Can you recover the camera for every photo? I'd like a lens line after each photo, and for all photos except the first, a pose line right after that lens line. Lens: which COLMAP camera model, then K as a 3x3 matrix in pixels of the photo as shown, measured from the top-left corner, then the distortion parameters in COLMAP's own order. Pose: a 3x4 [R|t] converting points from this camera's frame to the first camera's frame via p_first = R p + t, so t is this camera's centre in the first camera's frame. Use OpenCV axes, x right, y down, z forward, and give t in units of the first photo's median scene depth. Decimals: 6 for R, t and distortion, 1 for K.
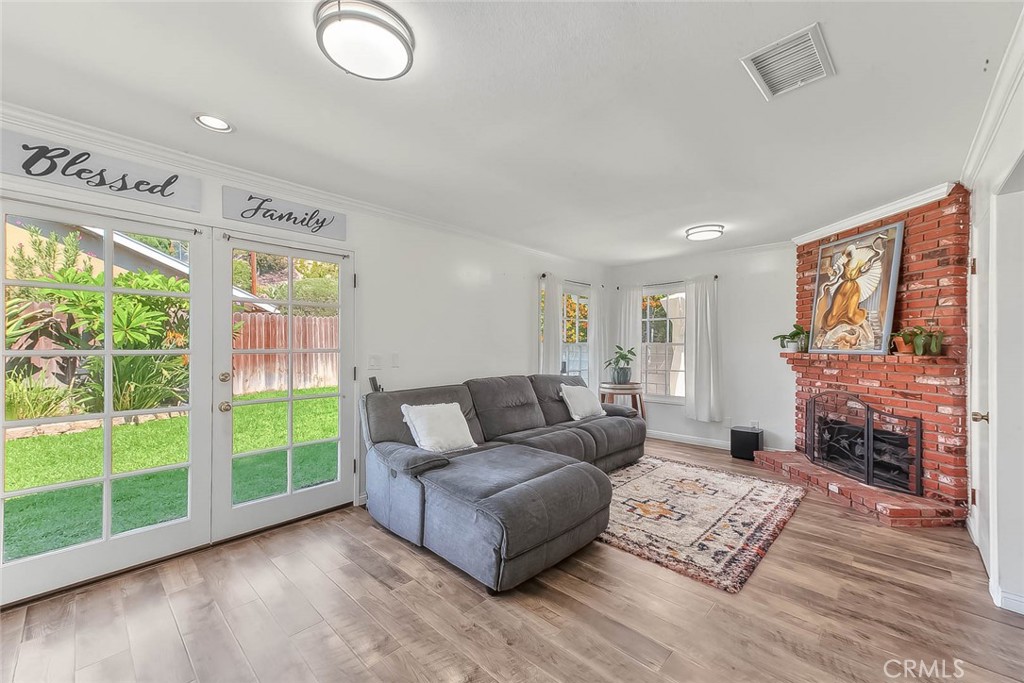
lens RADIAL K [[410.4, 0, 515.8], [0, 410.4, 345.5], [0, 0, 1]] dist [0.017584, -0.000218]
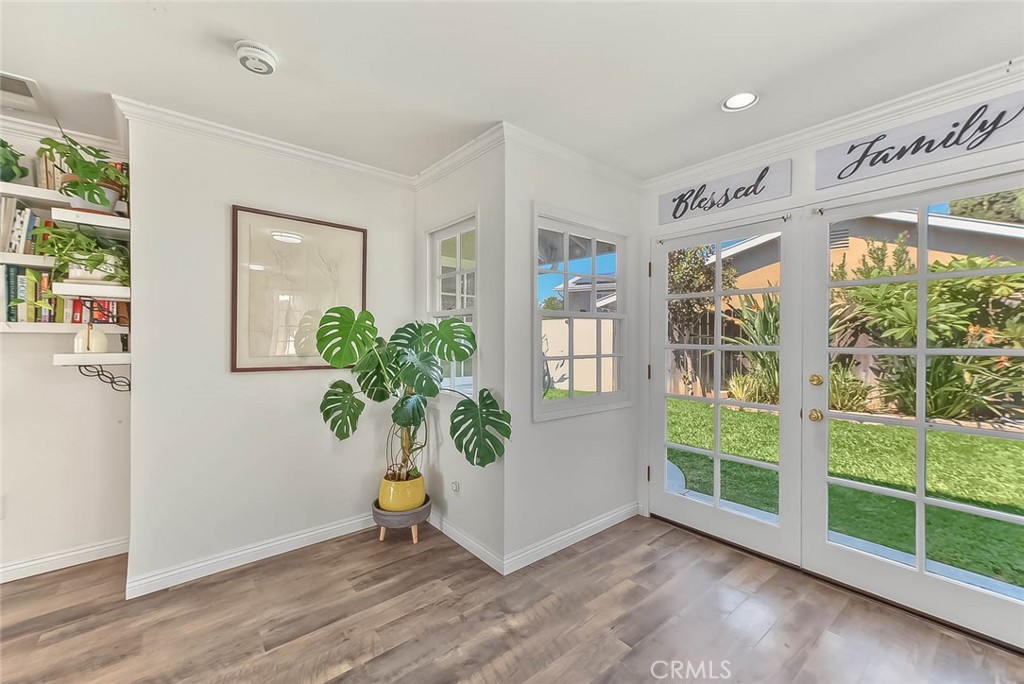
lens RADIAL K [[404.5, 0, 510.0], [0, 404.5, 341.8], [0, 0, 1]] dist [0.009923, -0.000517]
pose [[-0.132021, 0.003017, -0.991242, 0.167998], [-0.005825, 0.999976, 0.003820, -0.000325], [0.991230, 0.006279, -0.132000, 0.425916]]
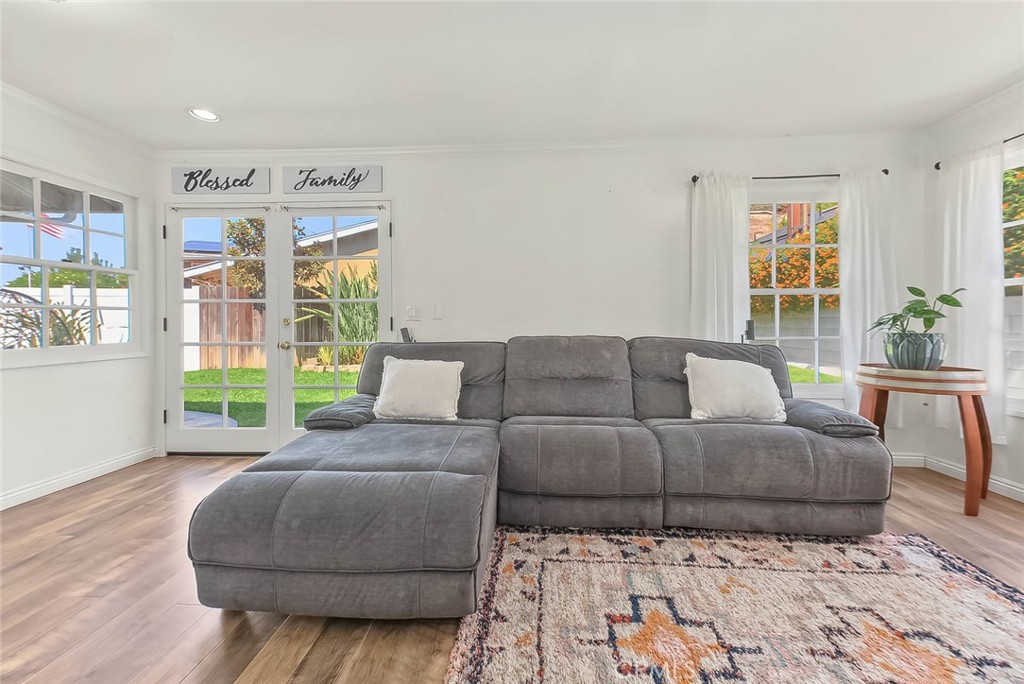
lens RADIAL K [[403.8, 0, 508.5], [0, 403.8, 321.6], [0, 0, 1]] dist [0.011463, -0.000112]
pose [[0.641064, -0.005169, -0.767470, 0.567988], [0.003083, 0.999987, -0.004160, 0.072197], [0.767481, 0.000301, 0.641071, 0.632972]]
